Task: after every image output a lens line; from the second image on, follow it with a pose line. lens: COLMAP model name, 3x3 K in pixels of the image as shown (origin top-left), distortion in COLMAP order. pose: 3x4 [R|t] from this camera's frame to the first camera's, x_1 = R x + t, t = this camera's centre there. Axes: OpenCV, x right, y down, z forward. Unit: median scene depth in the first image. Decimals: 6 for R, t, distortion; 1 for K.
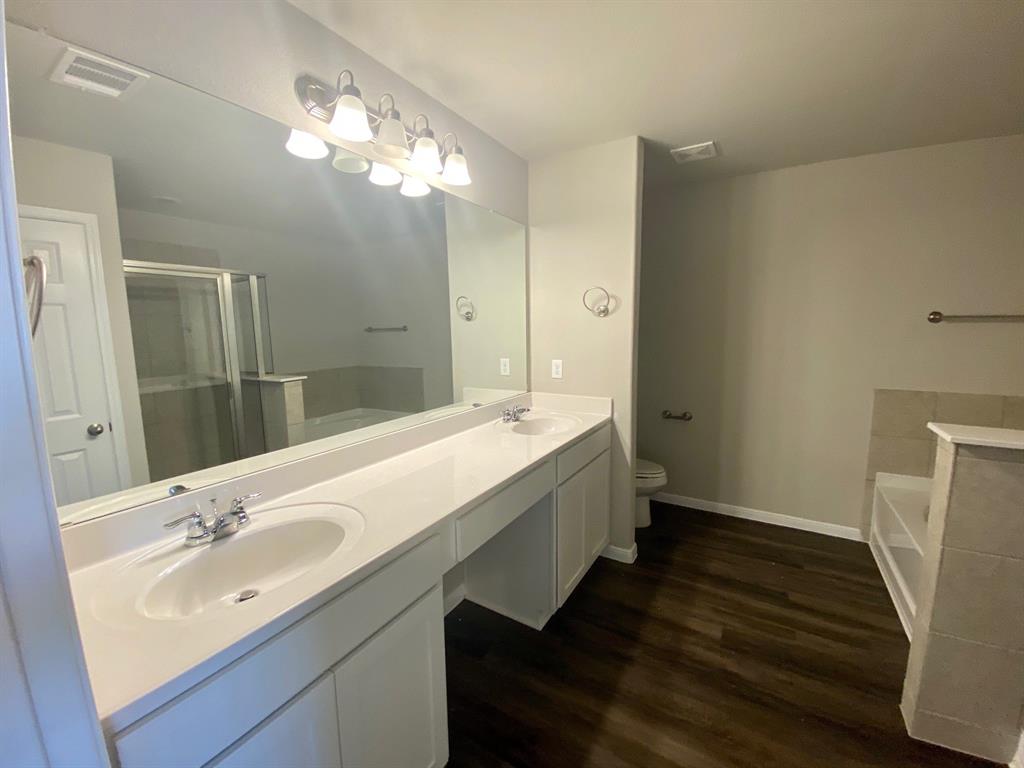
lens RADIAL K [[412.1, 0, 509.6], [0, 412.1, 379.3], [0, 0, 1]] dist [0.023121, -0.021060]
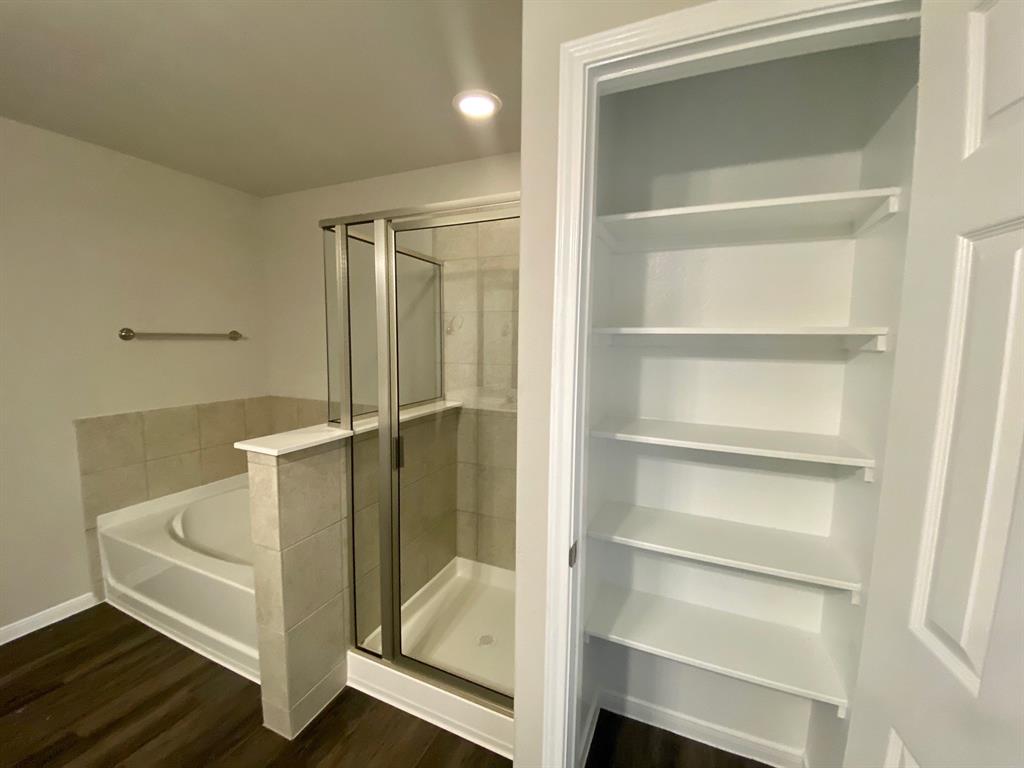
lens RADIAL K [[412.1, 0, 509.6], [0, 412.1, 379.3], [0, 0, 1]] dist [0.023121, -0.021060]
pose [[-0.138696, -0.084375, 0.986734, -0.034736], [0.113310, 0.988469, 0.100451, -0.044381], [-0.983831, 0.125739, -0.127536, 0.267269]]
